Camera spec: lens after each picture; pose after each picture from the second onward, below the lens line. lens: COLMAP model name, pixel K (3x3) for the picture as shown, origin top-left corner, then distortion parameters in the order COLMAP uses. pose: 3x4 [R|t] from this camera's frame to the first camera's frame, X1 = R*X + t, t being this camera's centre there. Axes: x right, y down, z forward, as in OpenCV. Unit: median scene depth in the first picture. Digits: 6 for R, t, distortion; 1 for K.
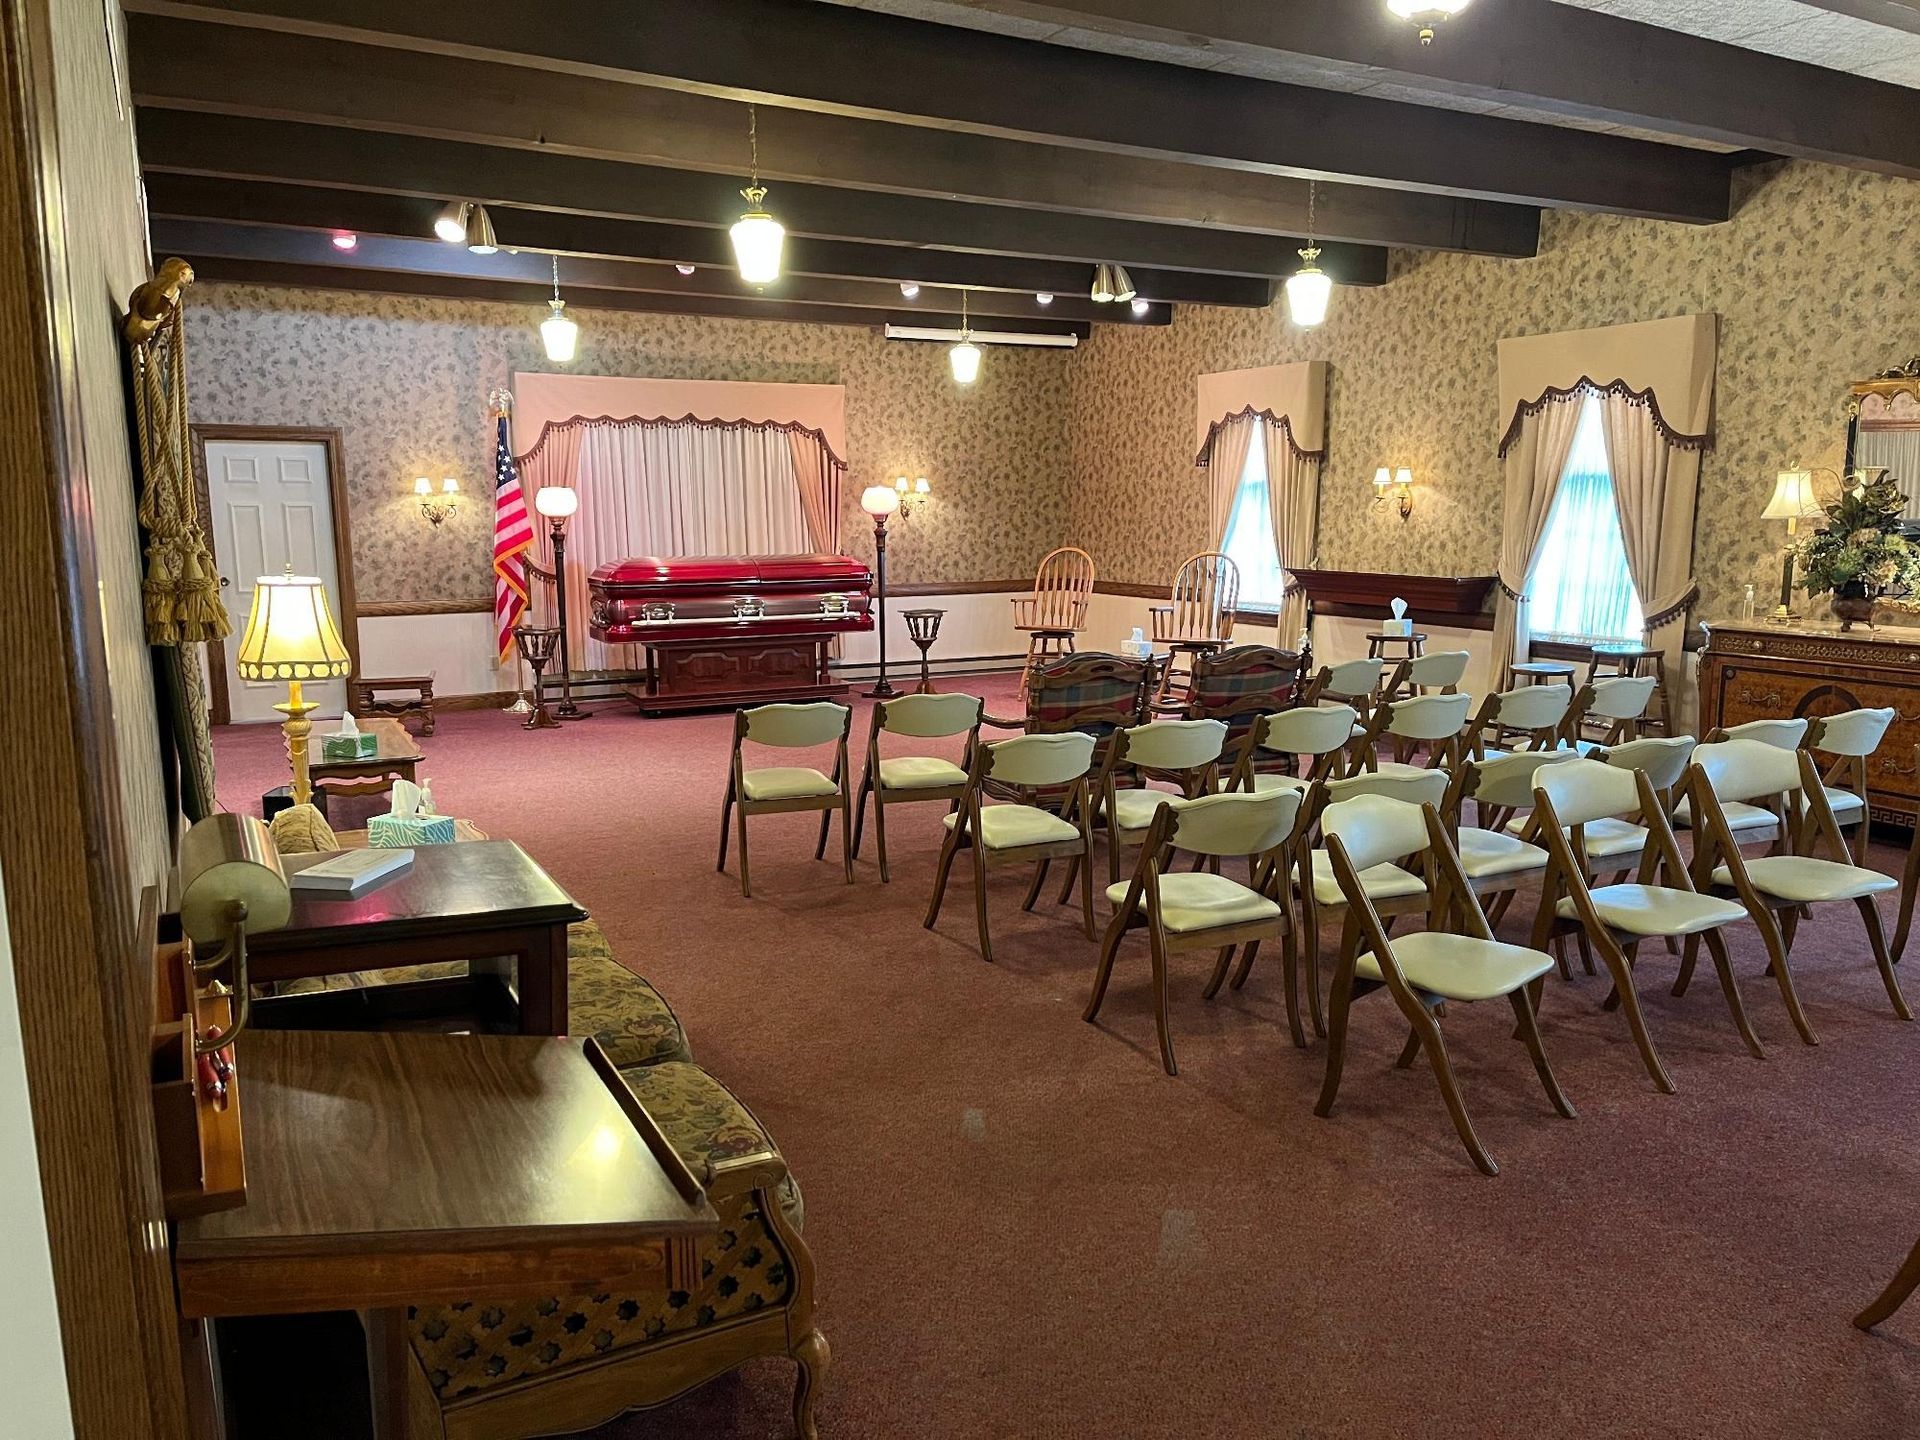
lens RADIAL K [[1413.3, 0, 963.5], [0, 1413.3, 741.9], [0, 0, 1]] dist [0.029795, -0.011090]
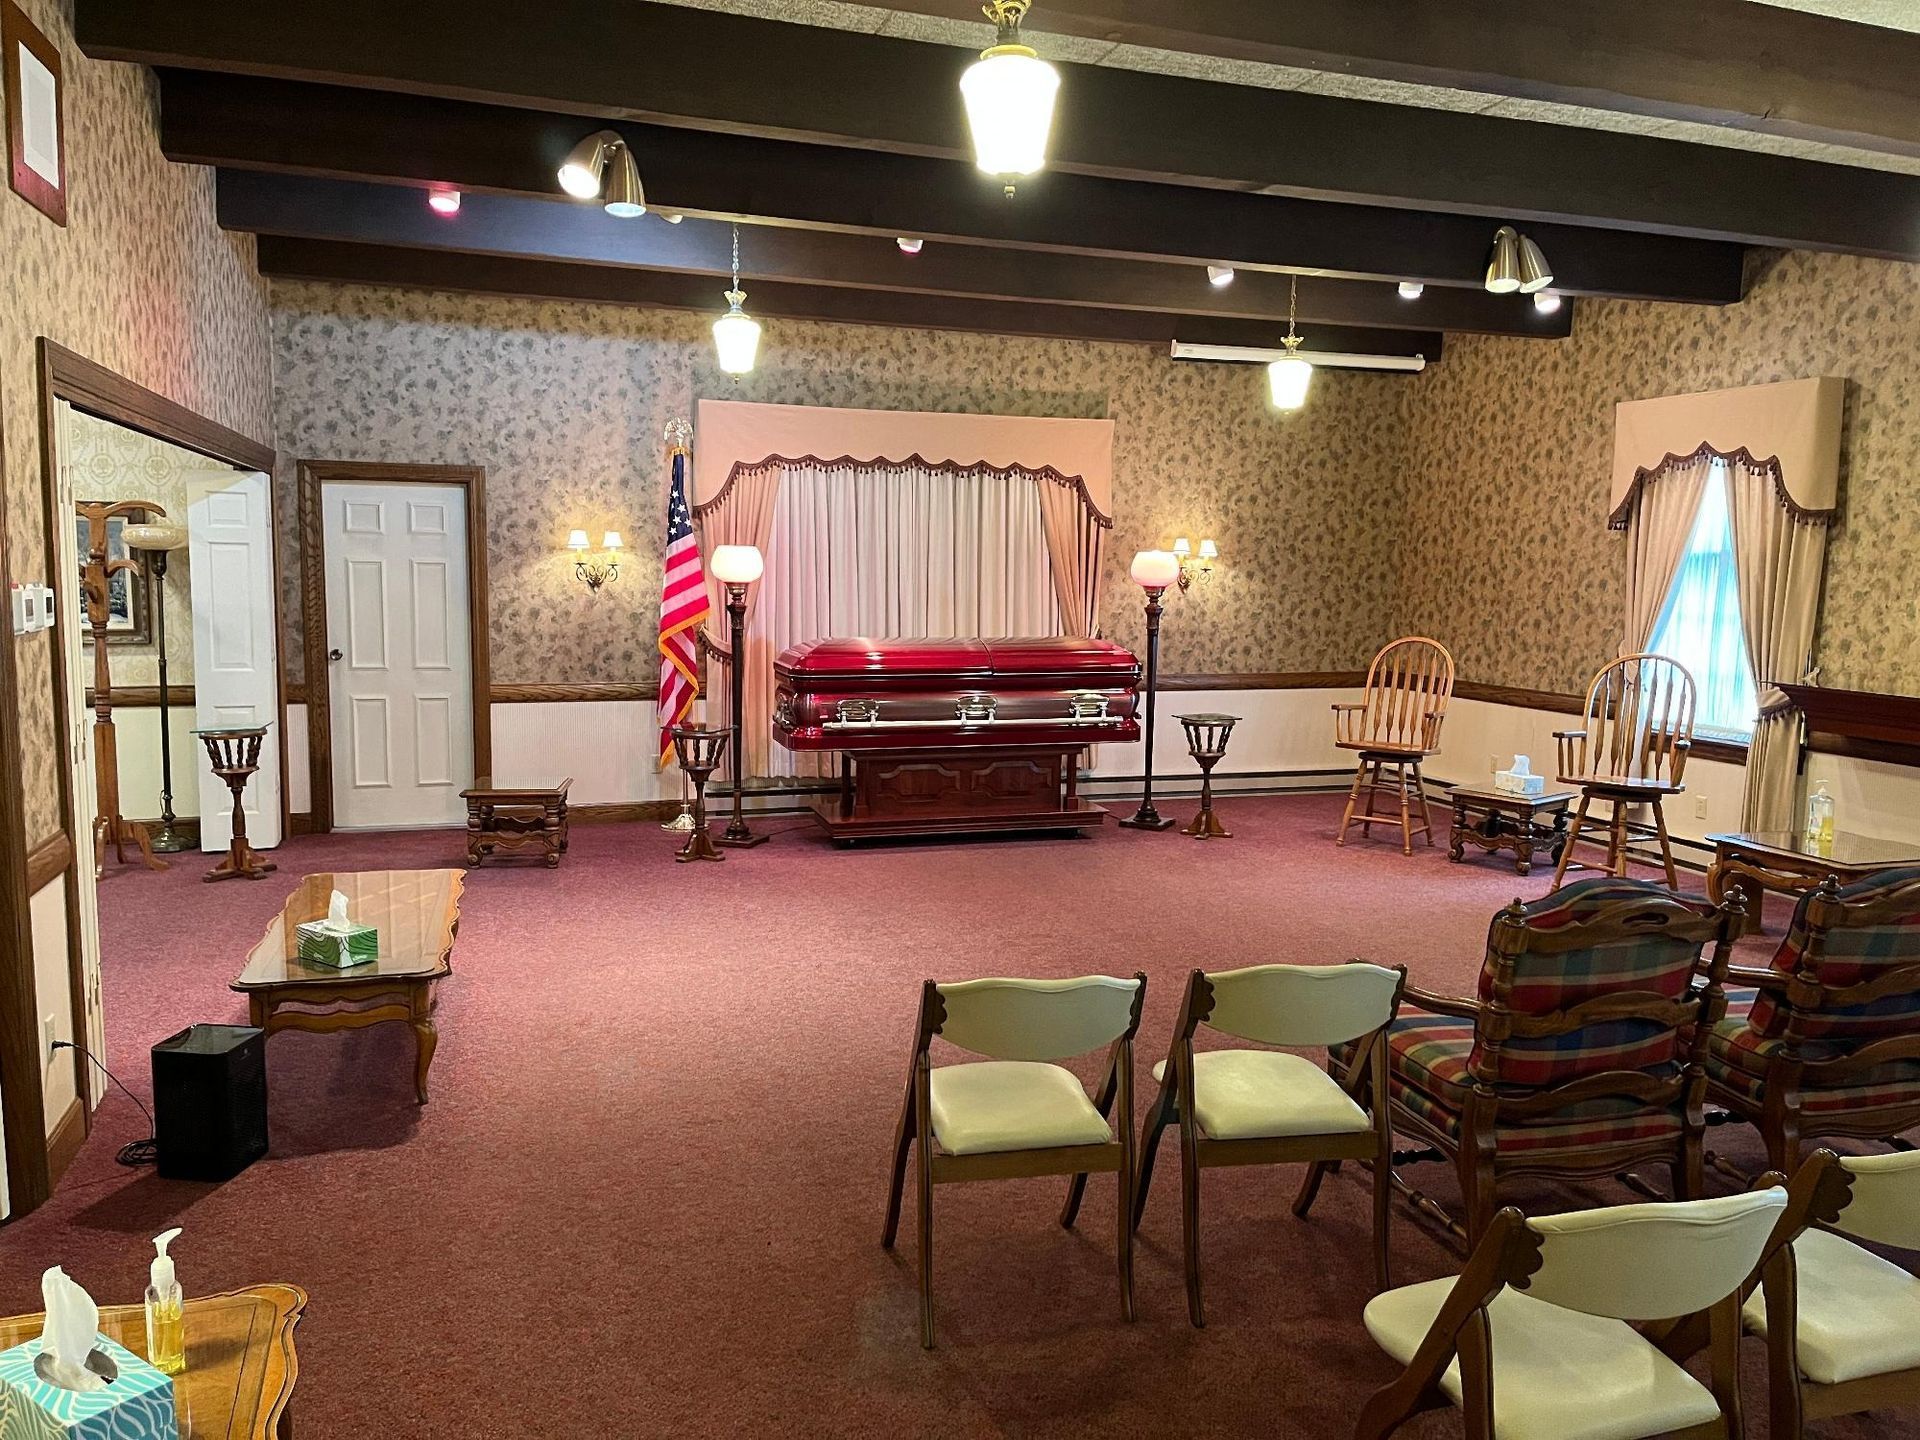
lens RADIAL K [[1441.8, 0, 960.0], [0, 1441.8, 720.0], [0, 0, 1]] dist [0.058523, -0.080162]
pose [[0.985652, 0.037440, -0.164583, -0.034260], [-0.046845, 0.997461, -0.053639, -0.046194], [0.162157, 0.060579, 0.984904, 0.241439]]
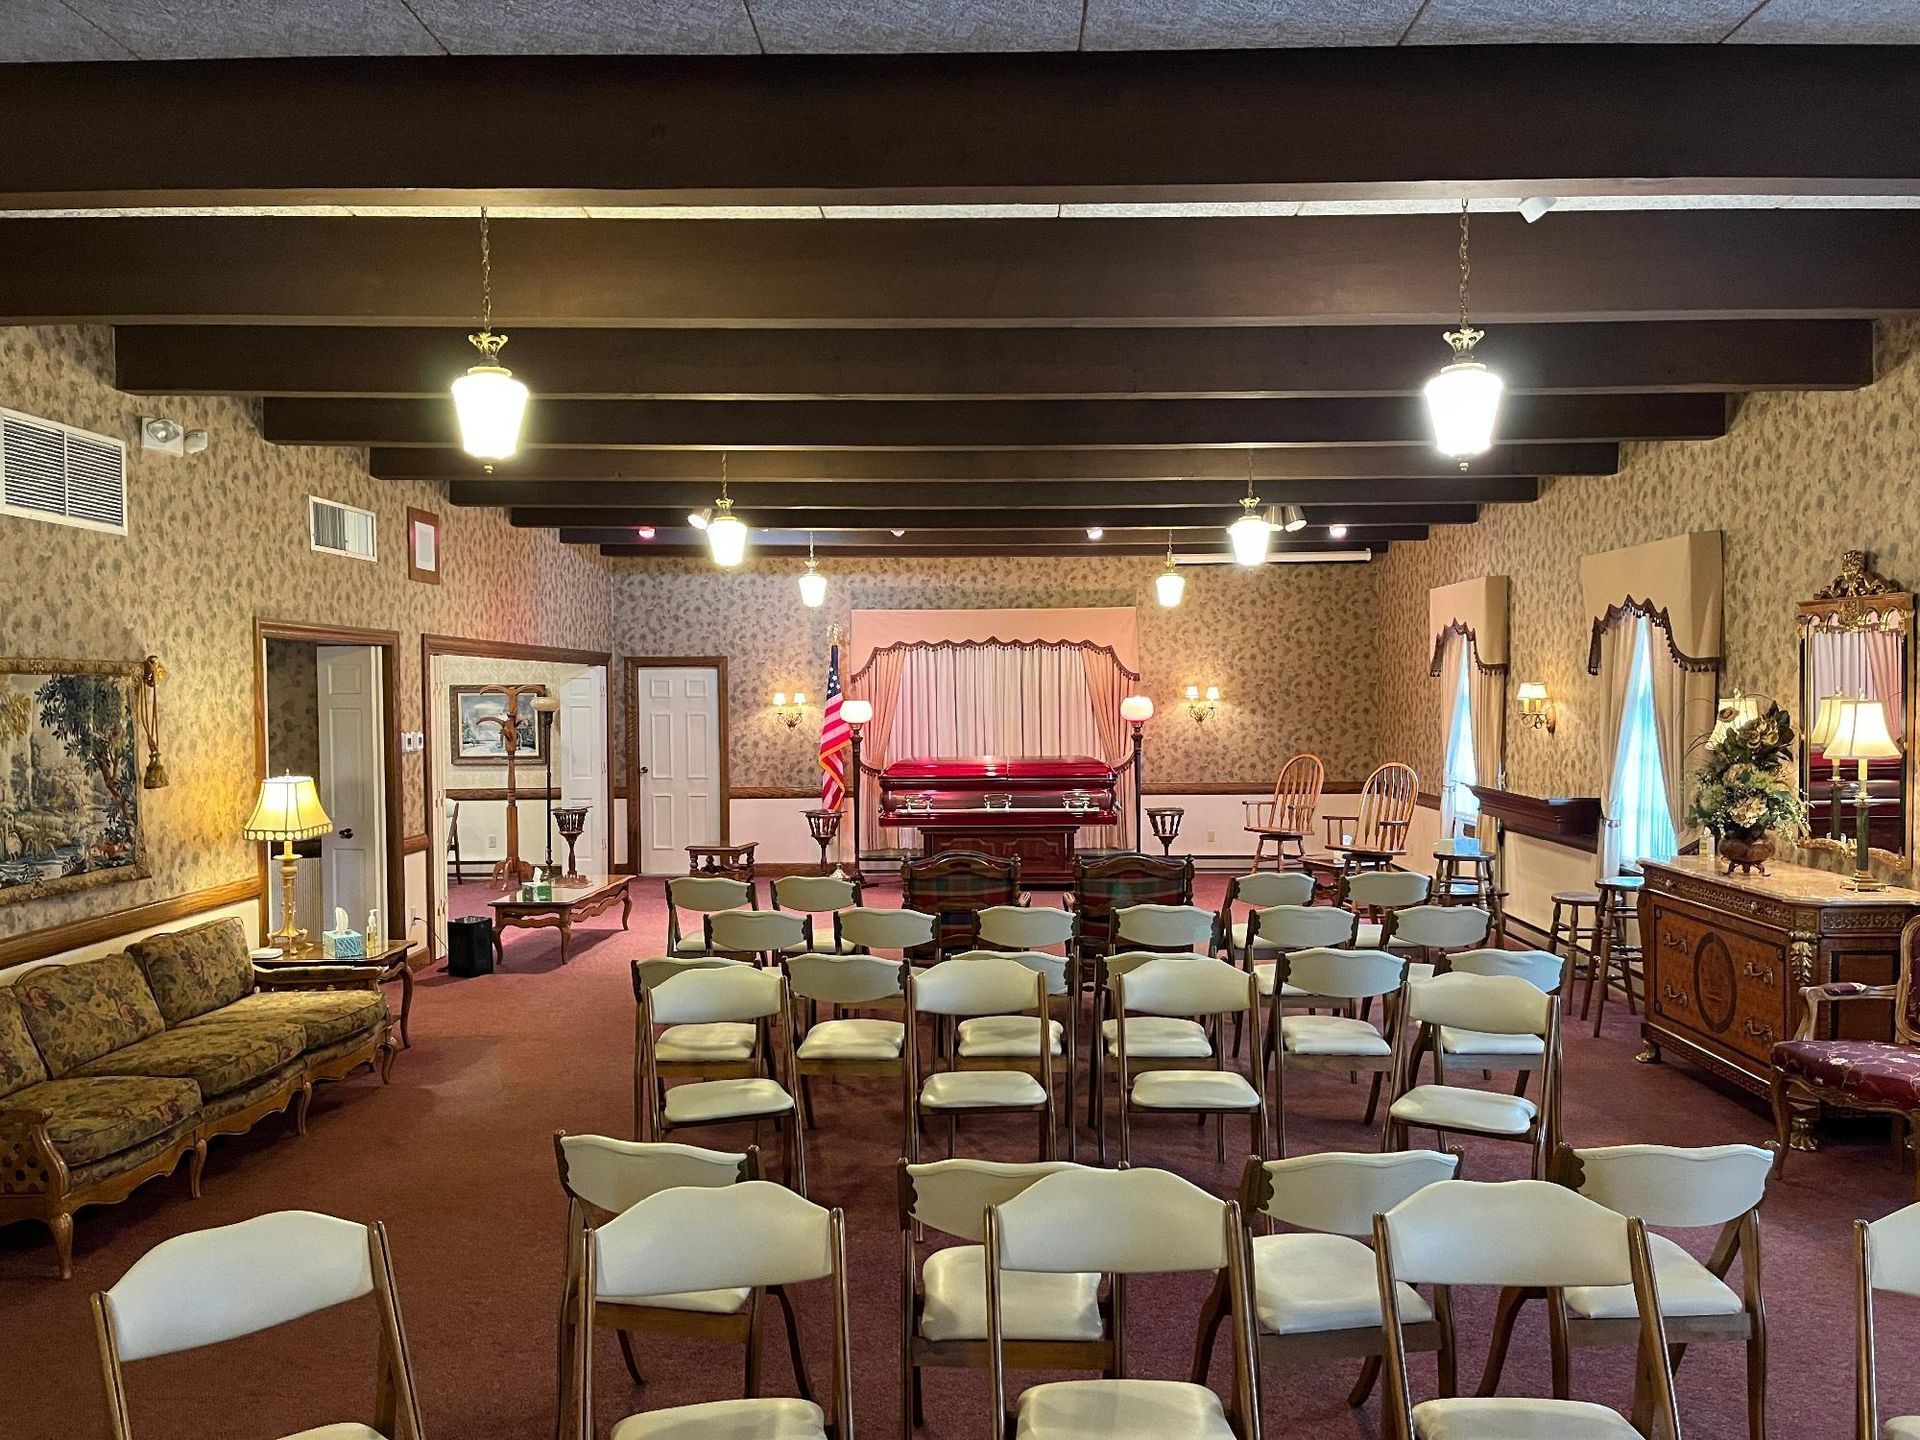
lens RADIAL K [[1400.9, 0, 960.0], [0, 1400.9, 720.0], [0, 0, 1]] dist [0.115435, 0.000054]
pose [[0.882200, 0.006207, -0.470834, 0.356643], [-0.074253, 0.989236, -0.126086, -0.012747], [0.464983, 0.146194, 0.873165, -0.032229]]
